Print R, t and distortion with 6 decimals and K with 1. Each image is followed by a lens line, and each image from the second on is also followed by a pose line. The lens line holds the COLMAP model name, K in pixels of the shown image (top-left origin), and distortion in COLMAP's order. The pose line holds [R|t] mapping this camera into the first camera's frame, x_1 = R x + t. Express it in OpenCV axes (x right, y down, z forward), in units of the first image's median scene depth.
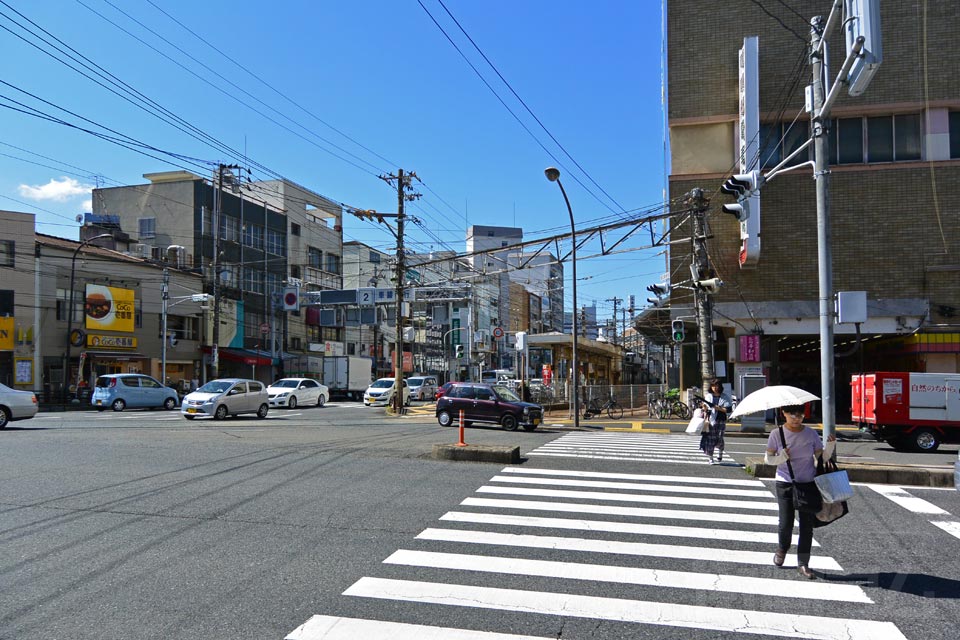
lens RADIAL K [[738.3, 0, 477.5], [0, 738.3, 350.7], [0, 0, 1]] dist [0.003627, -0.005982]
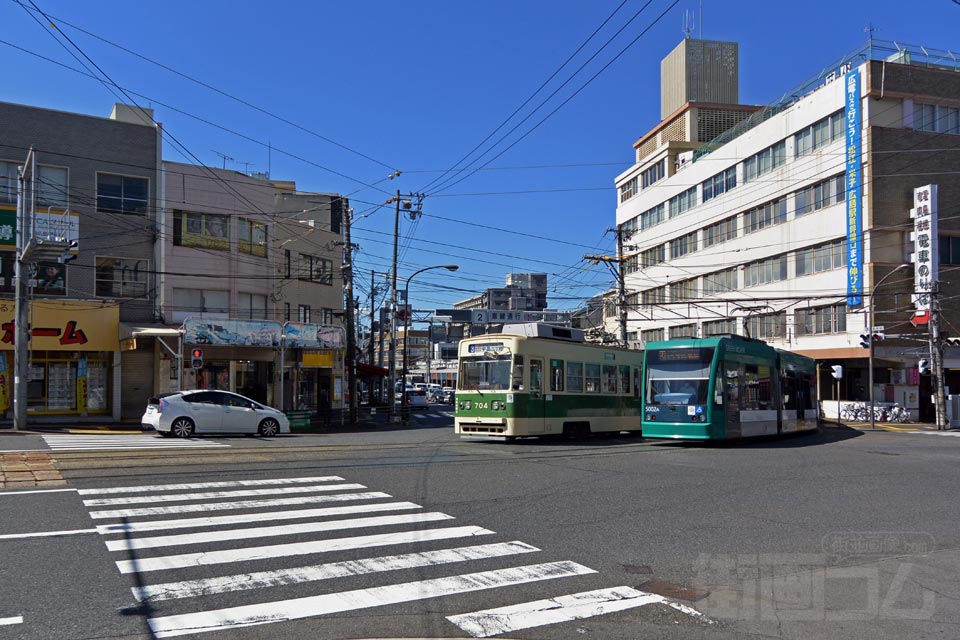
lens RADIAL K [[738.3, 0, 477.5], [0, 738.3, 350.7], [0, 0, 1]] dist [0.003627, -0.005982]
pose [[0.890849, 0.020219, 0.453849, -1.176852], [-0.020367, 0.999782, -0.004563, -0.031358], [-0.453843, -0.005179, 0.891067, 0.013222]]
